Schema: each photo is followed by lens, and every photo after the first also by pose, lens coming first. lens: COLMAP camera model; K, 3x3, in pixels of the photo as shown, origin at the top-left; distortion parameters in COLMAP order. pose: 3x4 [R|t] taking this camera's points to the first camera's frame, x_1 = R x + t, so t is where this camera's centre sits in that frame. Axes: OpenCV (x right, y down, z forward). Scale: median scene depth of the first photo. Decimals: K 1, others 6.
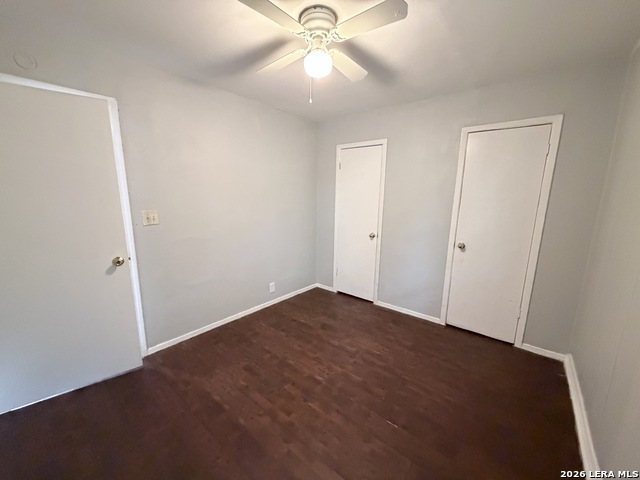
lens RADIAL K [[255.8, 0, 317.3], [0, 255.8, 240.3], [0, 0, 1]] dist [0.000890, -0.000073]
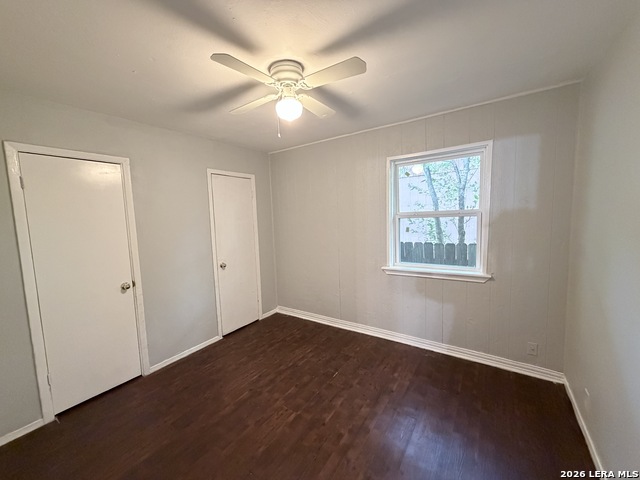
lens RADIAL K [[255.8, 0, 317.3], [0, 255.8, 240.3], [0, 0, 1]] dist [0.000890, -0.000073]
pose [[-0.089659, -0.112468, 0.989602, -0.727765], [0.212685, 0.968522, 0.129342, -0.170136], [-0.972999, 0.222070, -0.062916, 0.686416]]
